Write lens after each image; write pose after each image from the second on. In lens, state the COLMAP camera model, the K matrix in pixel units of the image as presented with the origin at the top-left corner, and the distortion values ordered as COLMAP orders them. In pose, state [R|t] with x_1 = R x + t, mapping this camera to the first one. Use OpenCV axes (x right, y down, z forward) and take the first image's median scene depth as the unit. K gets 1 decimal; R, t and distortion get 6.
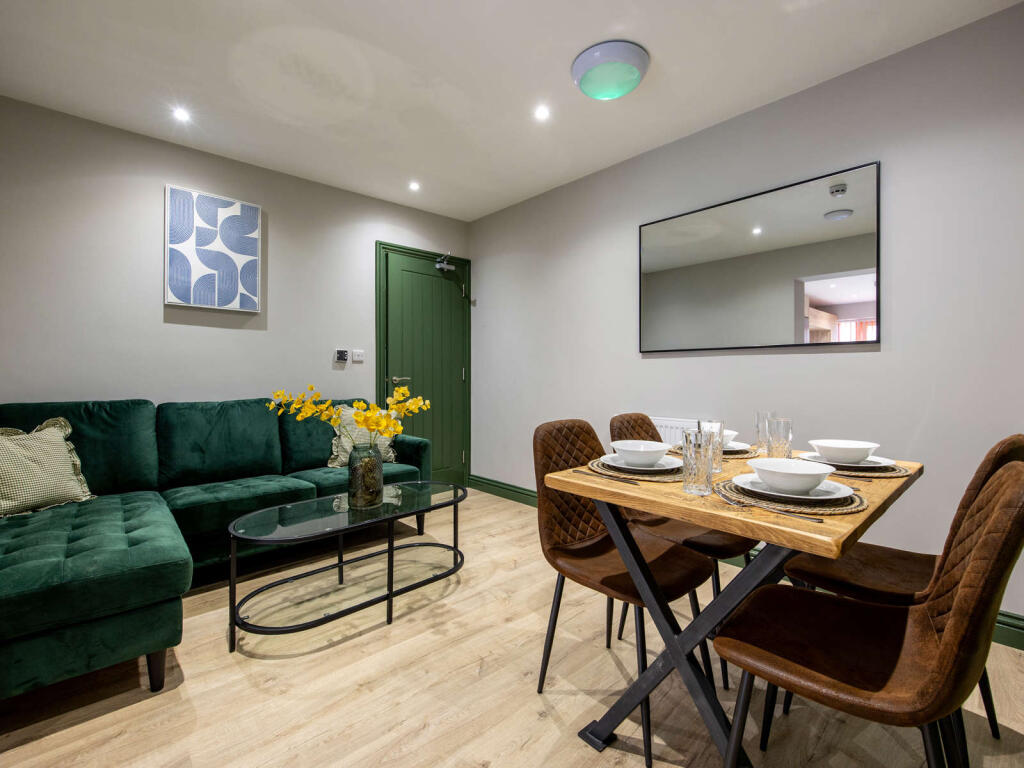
lens RADIAL K [[465.8, 0, 512.8], [0, 465.8, 374.5], [0, 0, 1]] dist [-0.001372, -0.000080]
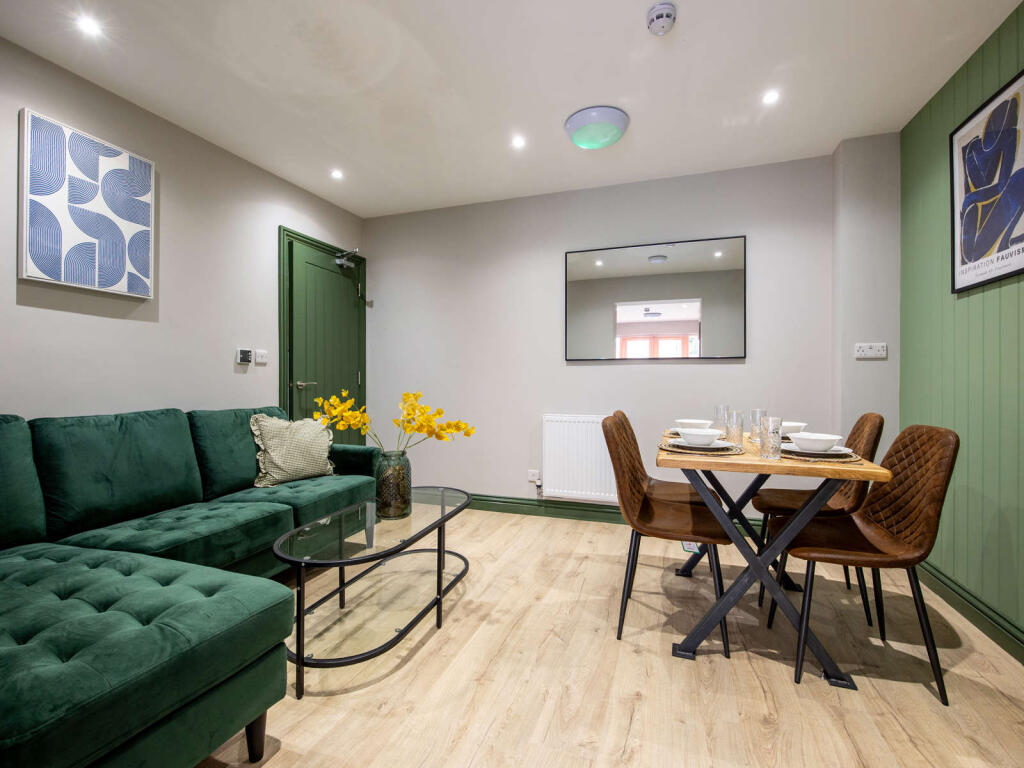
lens RADIAL K [[464.8, 0, 517.2], [0, 464.8, 378.9], [0, 0, 1]] dist [-0.001379, -0.000510]
pose [[0.880729, 0.001111, 0.473619, -0.394296], [-0.000921, 0.999999, -0.000633, 0.000324], [-0.473620, 0.000121, 0.880730, 0.027360]]
